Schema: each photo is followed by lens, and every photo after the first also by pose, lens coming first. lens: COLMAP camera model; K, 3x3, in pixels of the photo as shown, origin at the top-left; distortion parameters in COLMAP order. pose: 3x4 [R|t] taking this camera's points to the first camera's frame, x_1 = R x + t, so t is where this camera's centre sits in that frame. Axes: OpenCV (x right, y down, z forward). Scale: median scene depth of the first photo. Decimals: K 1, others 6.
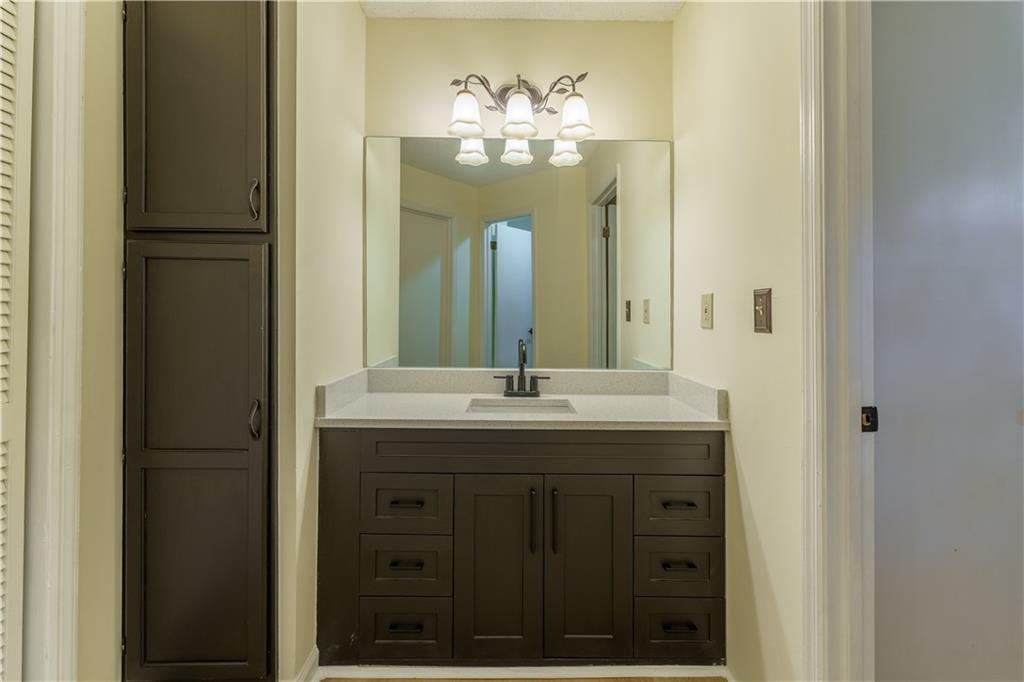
lens RADIAL K [[424.6, 0, 509.2], [0, 424.6, 312.4], [0, 0, 1]] dist [-0.002853, -0.000345]
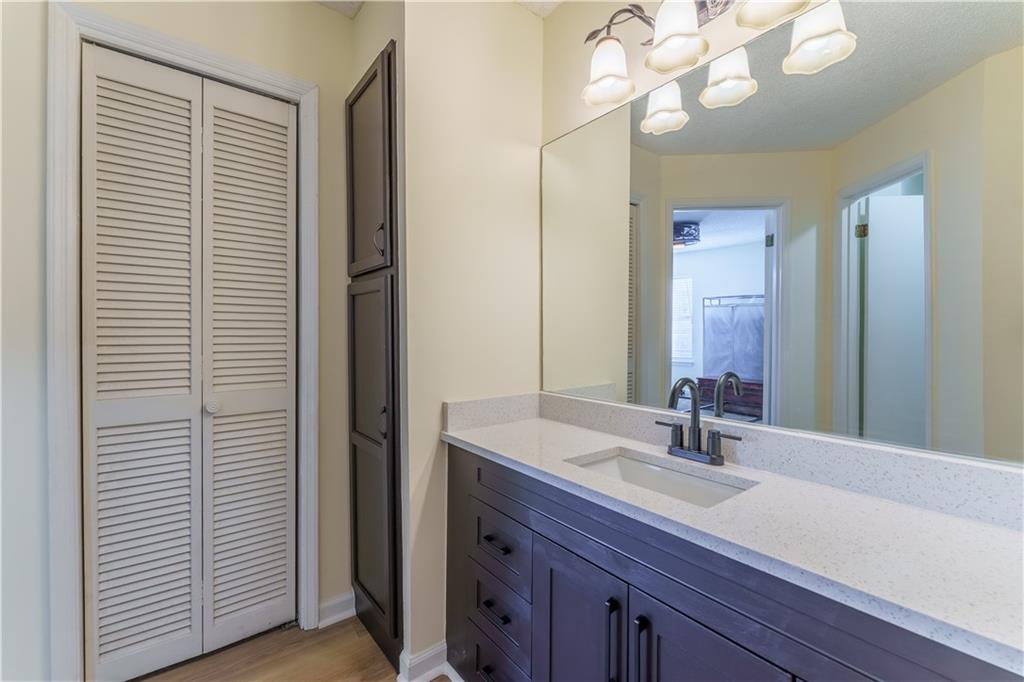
lens RADIAL K [[424.6, 0, 509.9], [0, 424.6, 341.8], [0, 0, 1]] dist [-0.002853, -0.000345]
pose [[0.590015, 0.003821, -0.807383, 0.387878], [0.006993, 0.999927, 0.009843, 0.009806], [0.807362, -0.011453, 0.589945, 0.386376]]
